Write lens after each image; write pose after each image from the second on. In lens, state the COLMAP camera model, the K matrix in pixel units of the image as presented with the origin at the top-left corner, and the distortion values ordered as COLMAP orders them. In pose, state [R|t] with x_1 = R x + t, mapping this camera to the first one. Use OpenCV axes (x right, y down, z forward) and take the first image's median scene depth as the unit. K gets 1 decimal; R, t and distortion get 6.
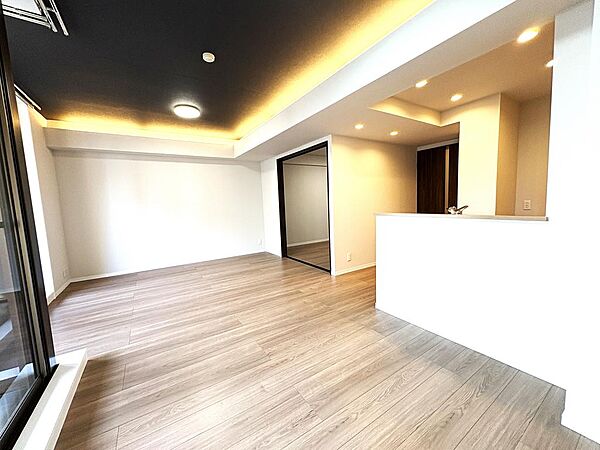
lens RADIAL K [[238.9, 0, 300.9], [0, 238.9, 224.2], [0, 0, 1]] dist [-0.001170, -0.000528]
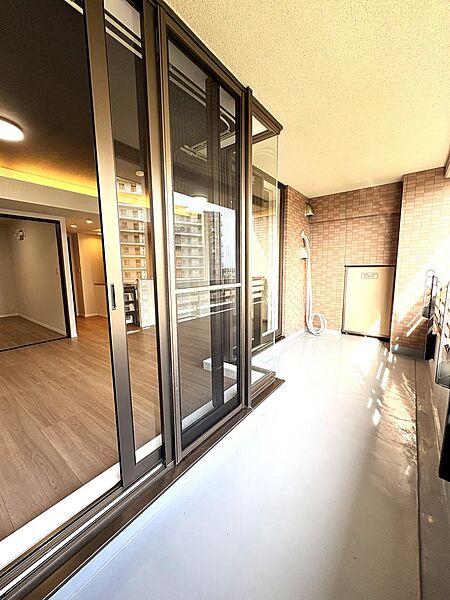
lens RADIAL K [[238.9, 0, 222.8], [0, 238.9, 299.4], [0, 0, 1]] dist [-0.001170, -0.000528]
pose [[-0.324373, -0.086579, 0.941959, -1.350386], [0.113706, 0.985013, 0.129692, -0.043798], [-0.939070, 0.149175, -0.309667, 0.727650]]
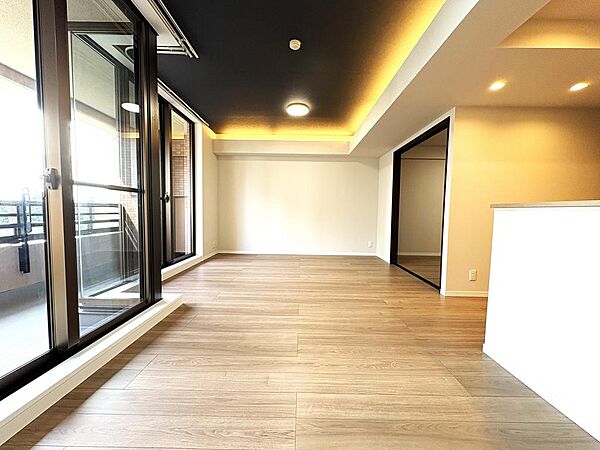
lens RADIAL K [[238.9, 0, 299.3], [0, 238.9, 226.1], [0, 0, 1]] dist [-0.001170, -0.000528]
pose [[0.834239, 0.089555, -0.544081, 0.170007], [-0.100191, 0.994917, 0.010138, 0.041135], [0.542223, 0.046054, 0.838971, 0.128123]]
